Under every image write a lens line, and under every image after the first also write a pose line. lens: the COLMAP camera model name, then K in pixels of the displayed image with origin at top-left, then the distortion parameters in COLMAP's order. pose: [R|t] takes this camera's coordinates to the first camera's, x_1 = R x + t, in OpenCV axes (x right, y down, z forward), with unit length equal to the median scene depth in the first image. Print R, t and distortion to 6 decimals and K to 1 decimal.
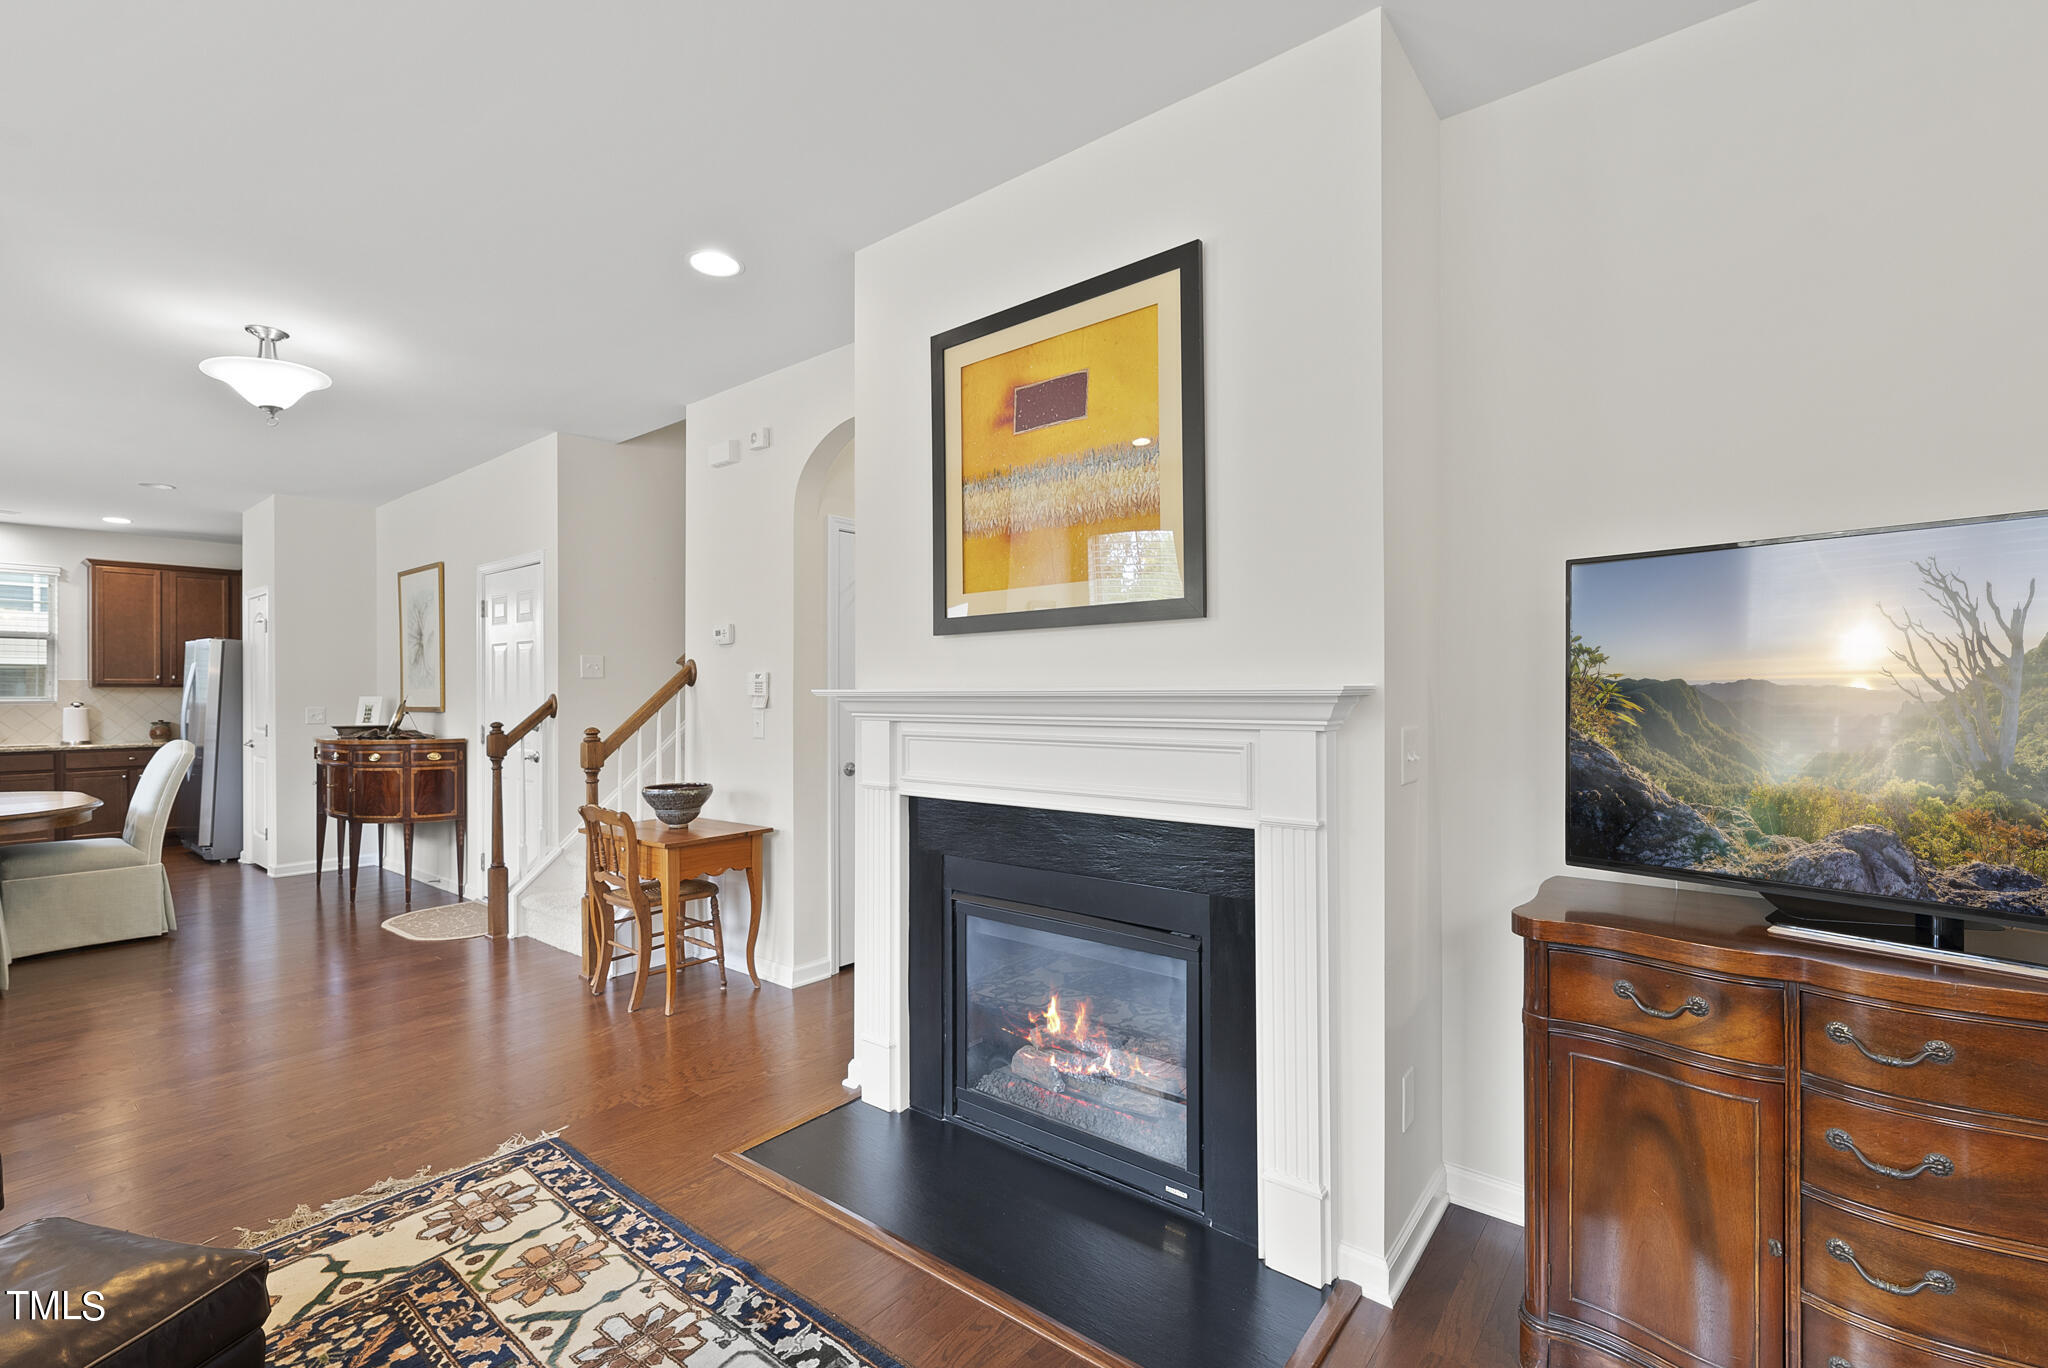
lens RADIAL K [[898.9, 0, 1041.2], [0, 898.9, 696.9], [0, 0, 1]] dist [-0.002551, -0.000363]
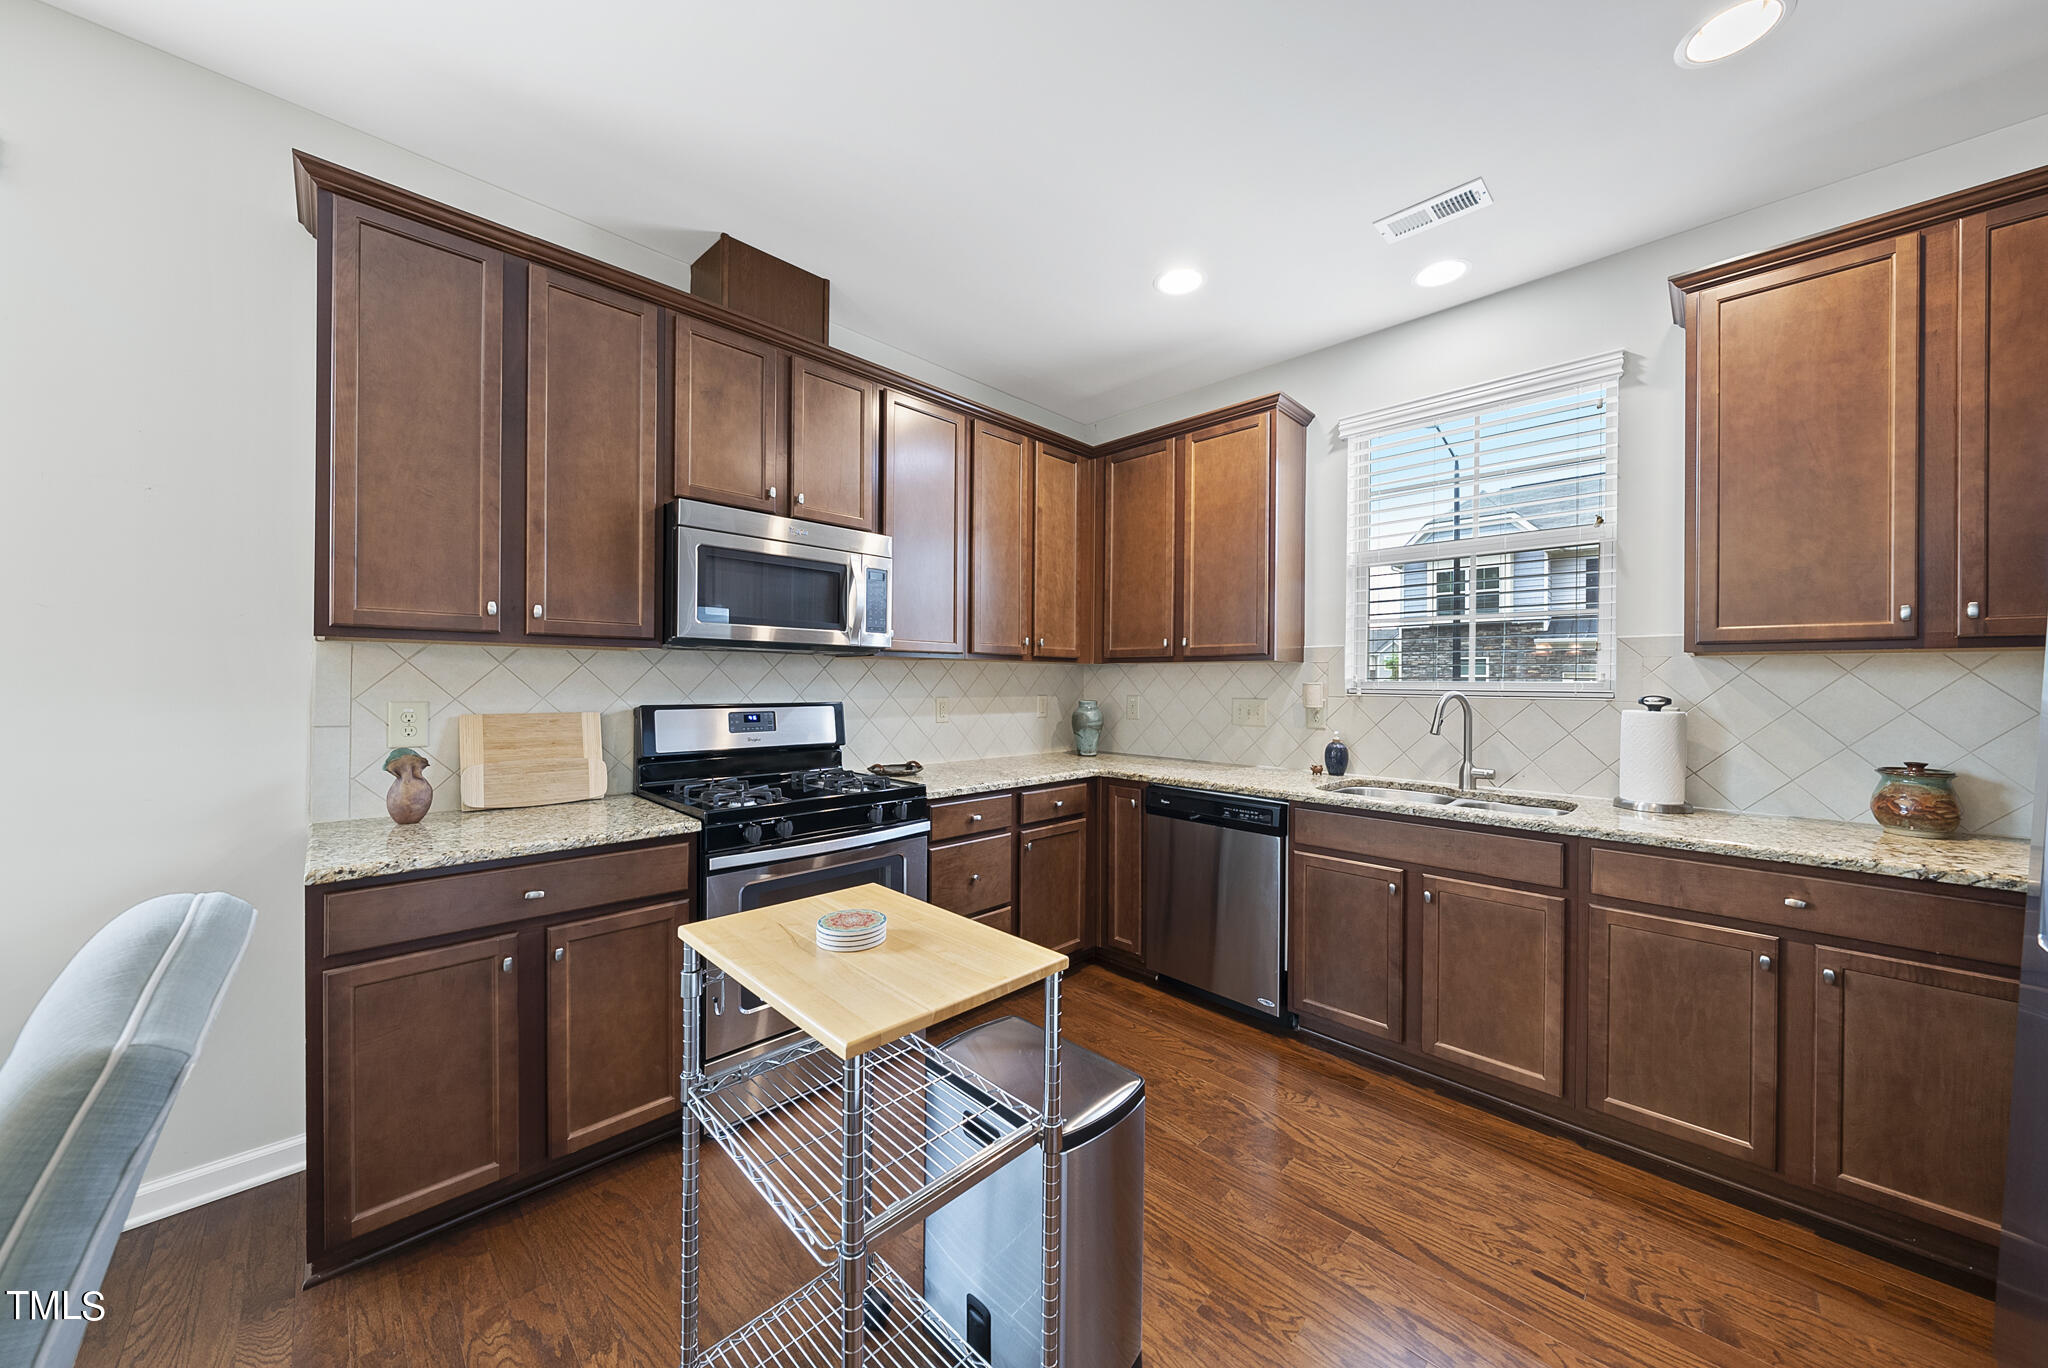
lens RADIAL K [[708.0, 0, 1024.5], [0, 708.0, 683.0], [0, 0, 1]] dist [-0.004140, 0.000303]
pose [[-0.117326, 0.002473, -0.993090, -2.643999], [-0.007306, 0.999968, 0.003353, 0.005316], [0.993067, 0.007648, -0.117304, 2.710106]]
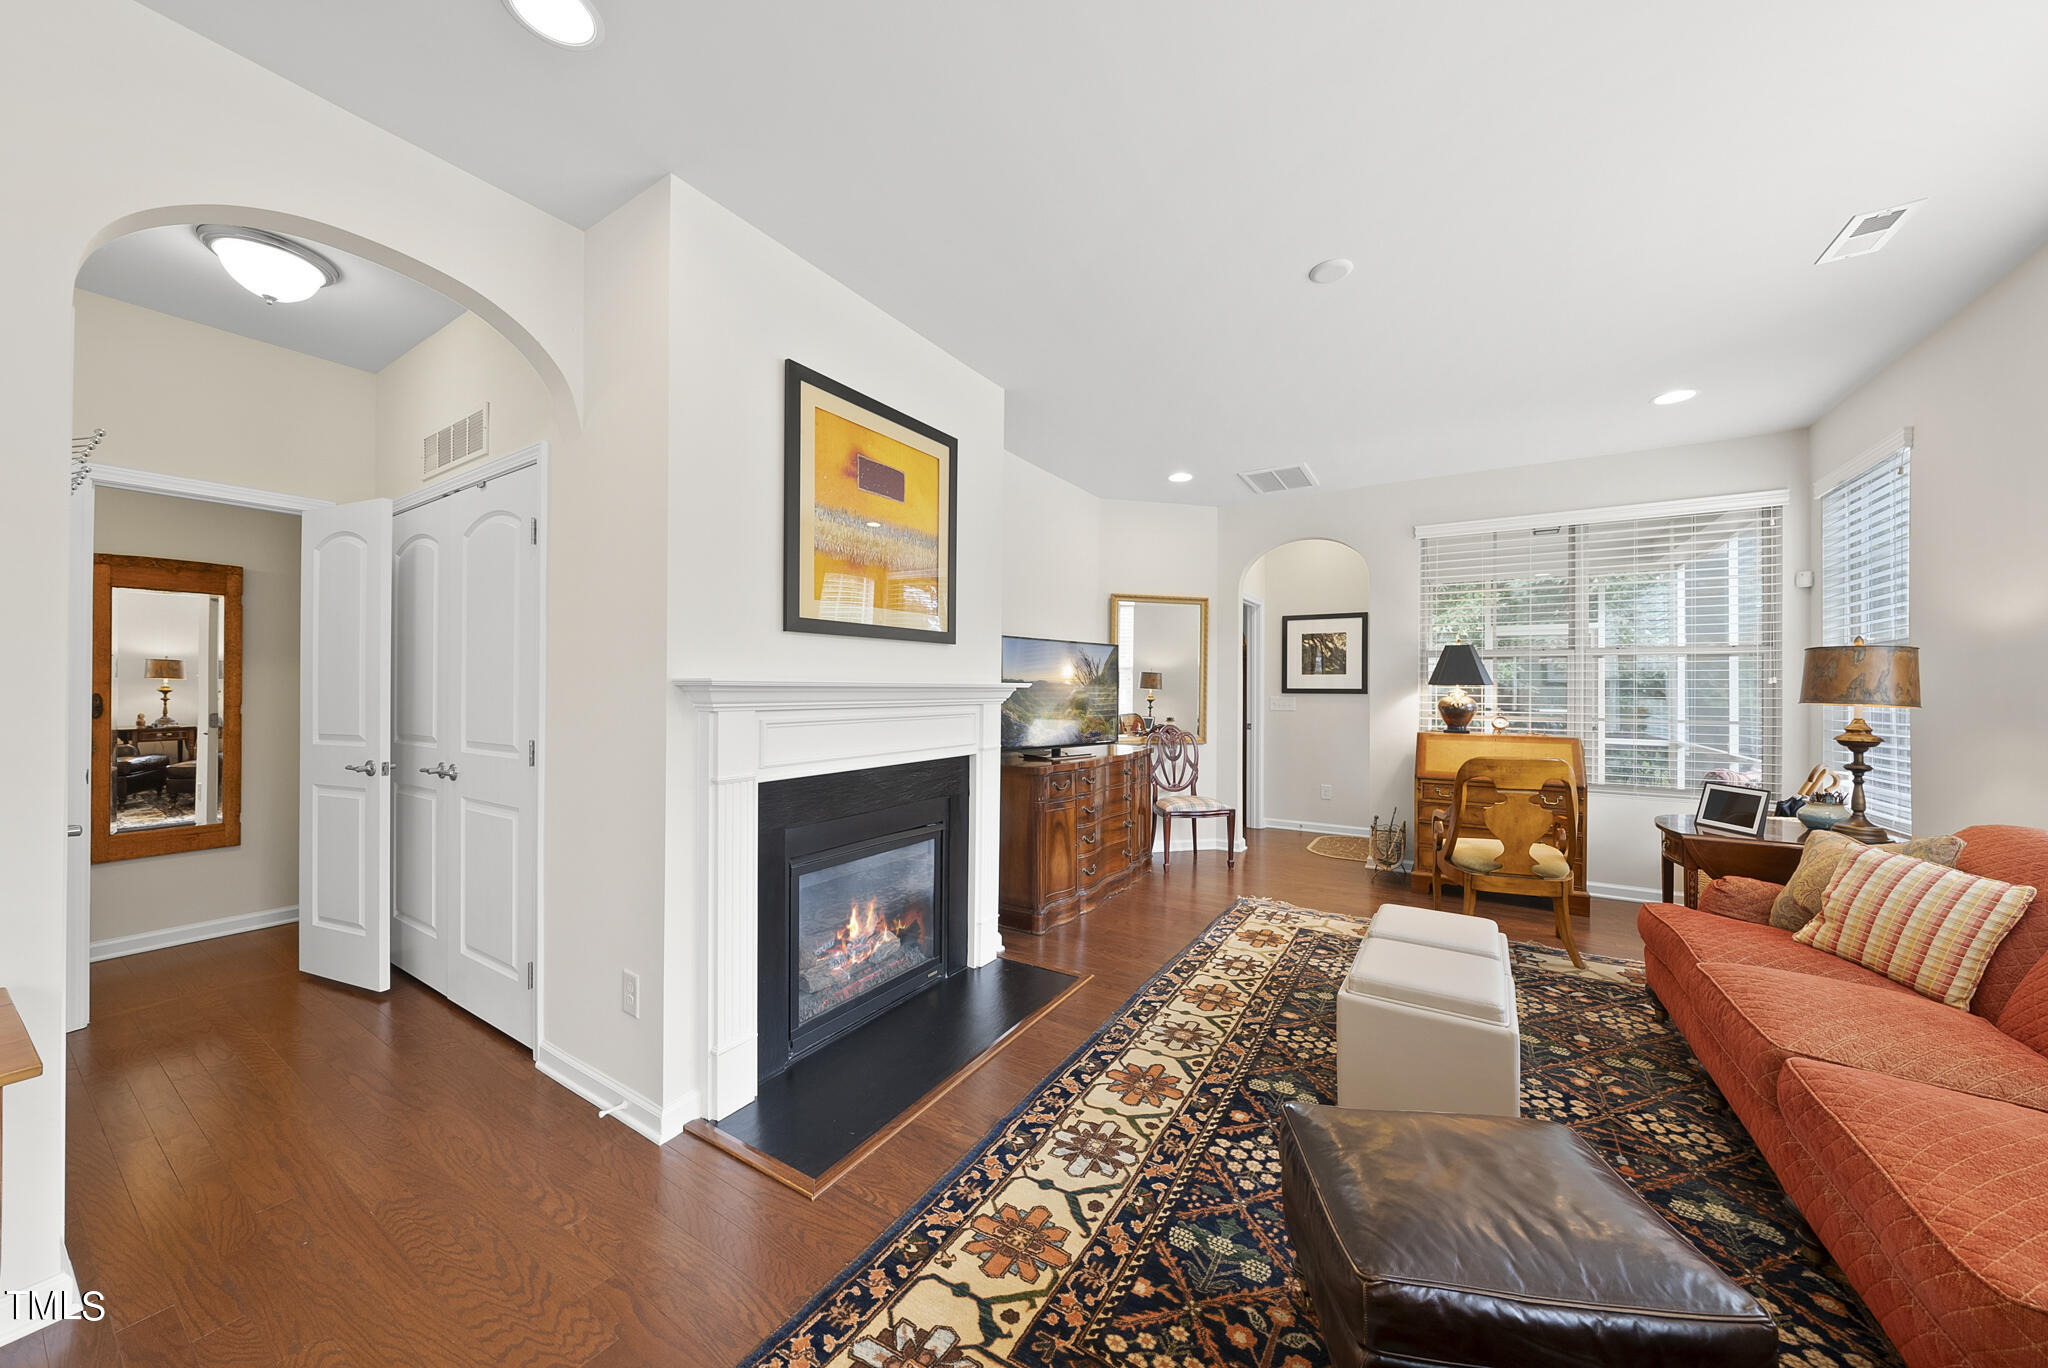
lens RADIAL K [[708.0, 0, 1022.1], [0, 708.0, 684.5], [0, 0, 1]] dist [-0.004140, 0.000303]
pose [[-0.106497, 0.004838, 0.994301, -1.243785], [-0.002977, 0.999982, -0.005185, 0.001407], [-0.994309, -0.003512, -0.106481, 0.992613]]
